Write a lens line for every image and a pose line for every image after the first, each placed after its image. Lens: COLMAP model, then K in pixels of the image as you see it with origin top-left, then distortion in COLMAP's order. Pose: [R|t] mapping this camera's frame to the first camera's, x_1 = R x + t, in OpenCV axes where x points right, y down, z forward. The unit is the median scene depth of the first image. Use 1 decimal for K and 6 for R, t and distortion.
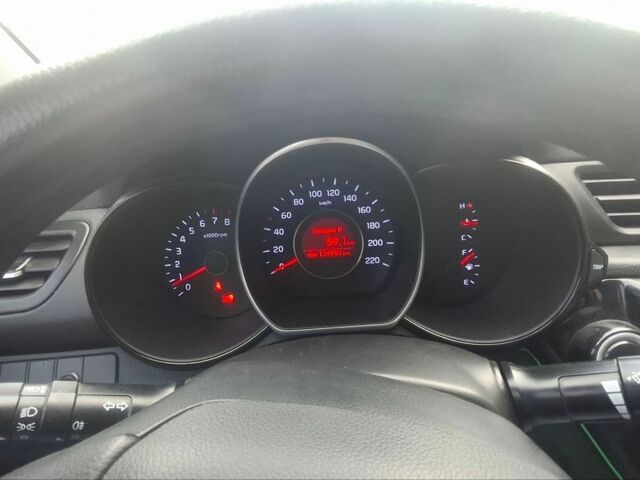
lens RADIAL K [[421.9, 0, 317.3], [0, 421.9, 237.0], [0, 0, 1]] dist [-0.004614, 0.002292]
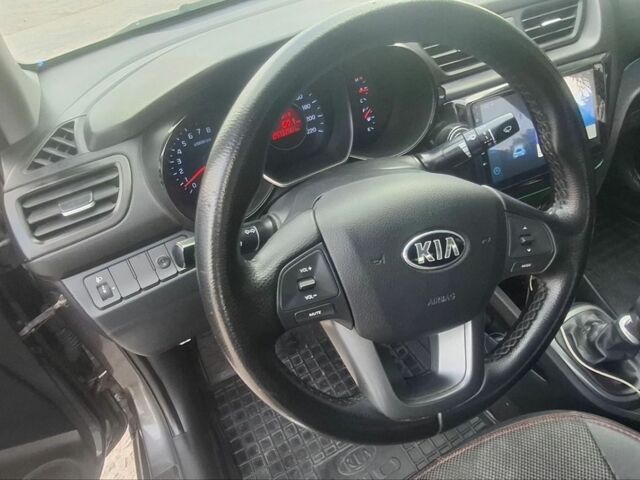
lens RADIAL K [[422.3, 0, 317.2], [0, 422.3, 252.2], [0, 0, 1]] dist [-0.041378, 0.001178]
pose [[0.892961, -0.340489, 0.294430, -0.517695], [0.249056, 0.918571, 0.306919, -0.001406], [-0.374957, -0.200737, 0.905048, -0.516917]]
